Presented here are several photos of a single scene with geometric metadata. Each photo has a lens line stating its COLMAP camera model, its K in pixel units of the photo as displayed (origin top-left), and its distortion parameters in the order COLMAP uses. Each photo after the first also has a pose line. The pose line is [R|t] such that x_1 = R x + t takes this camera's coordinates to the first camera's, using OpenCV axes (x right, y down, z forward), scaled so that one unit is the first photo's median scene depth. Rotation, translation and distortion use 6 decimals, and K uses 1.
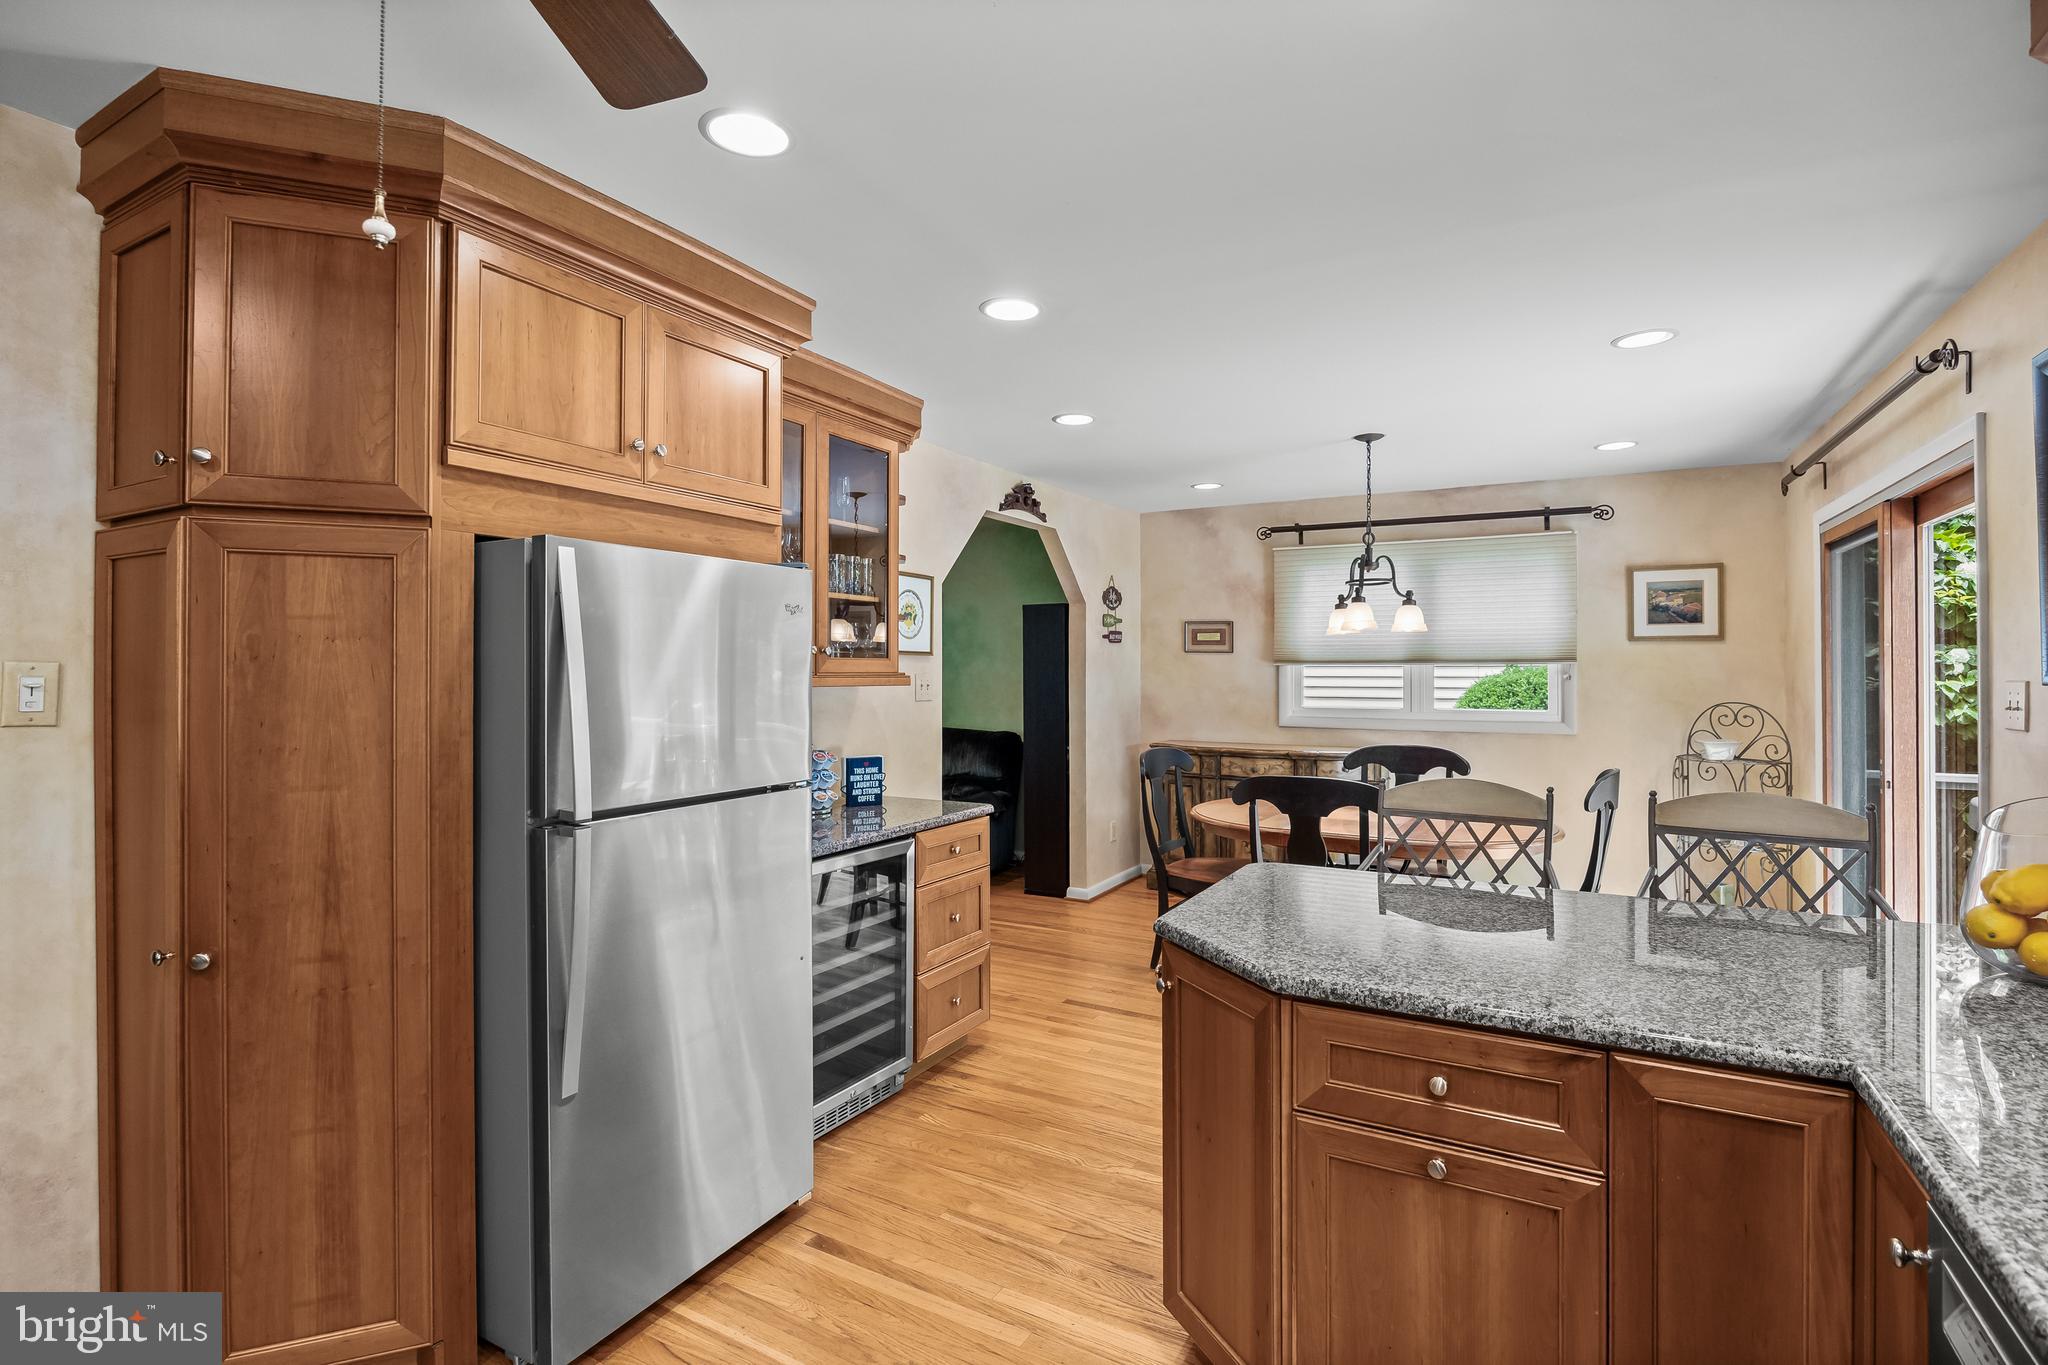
lens RADIAL K [[969.5, 0, 1019.3], [0, 969.5, 674.4], [0, 0, 1]] dist [-0.004594, -0.000294]
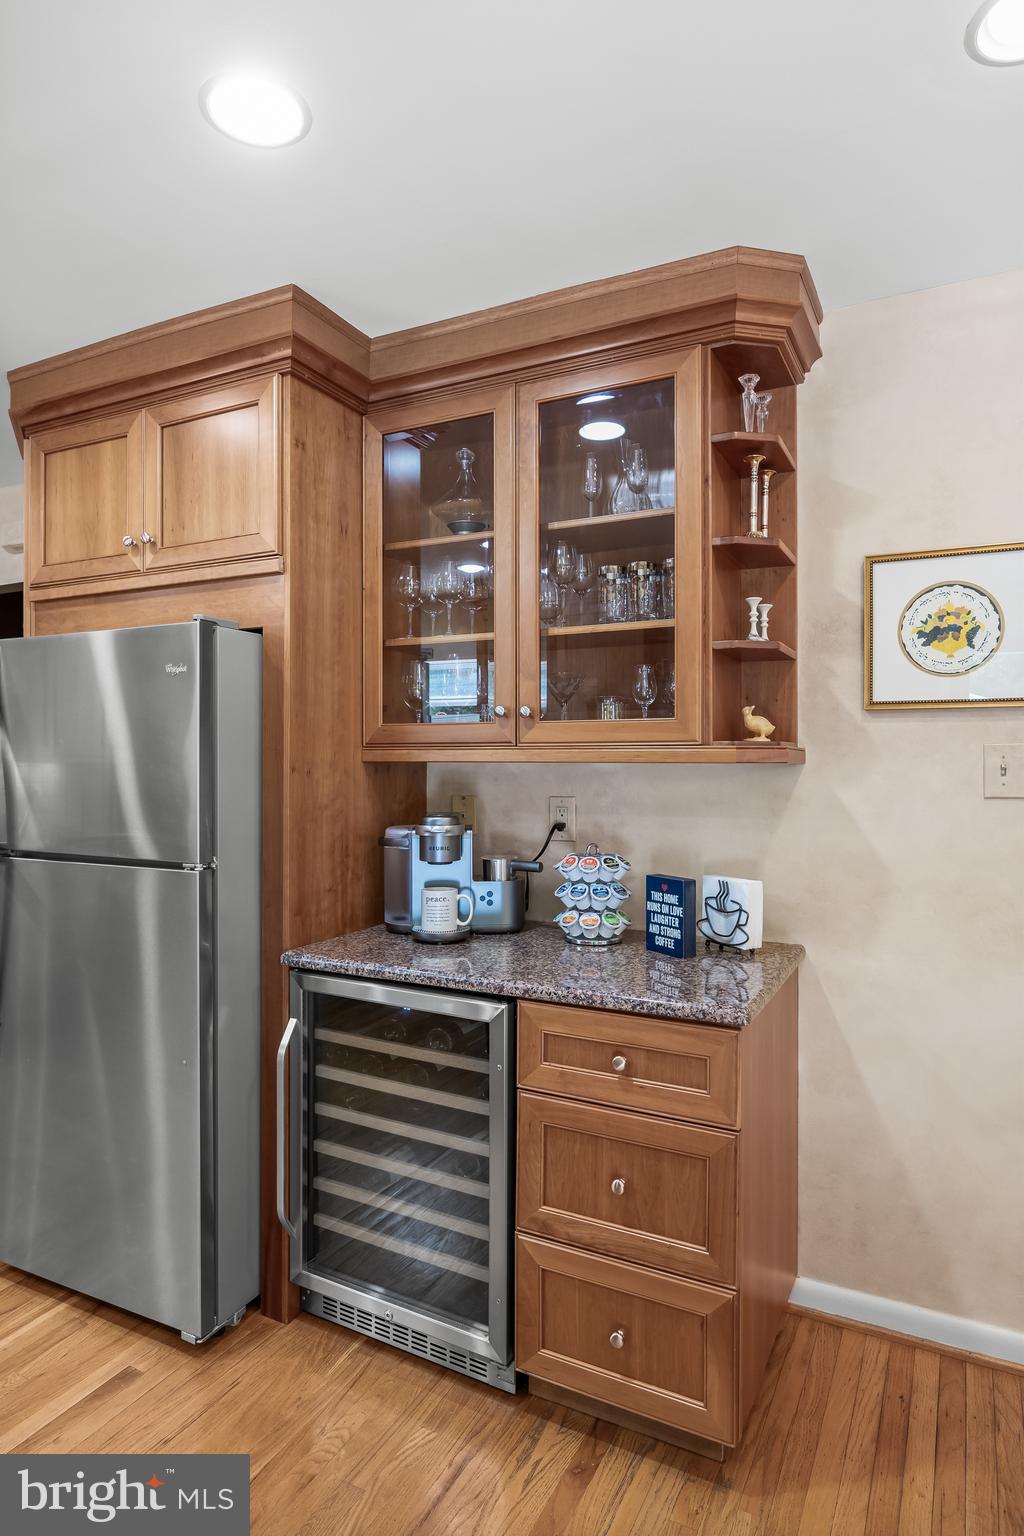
lens RADIAL K [[889.0, 0, 510.5], [0, 889.0, 766.0], [0, 0, 1]] dist [-0.003472, -0.001798]
pose [[0.036668, 0.005568, -0.999312, 0.436575], [-0.001237, 0.999984, 0.005526, 0.011060], [0.999327, 0.001033, 0.036675, 0.926261]]
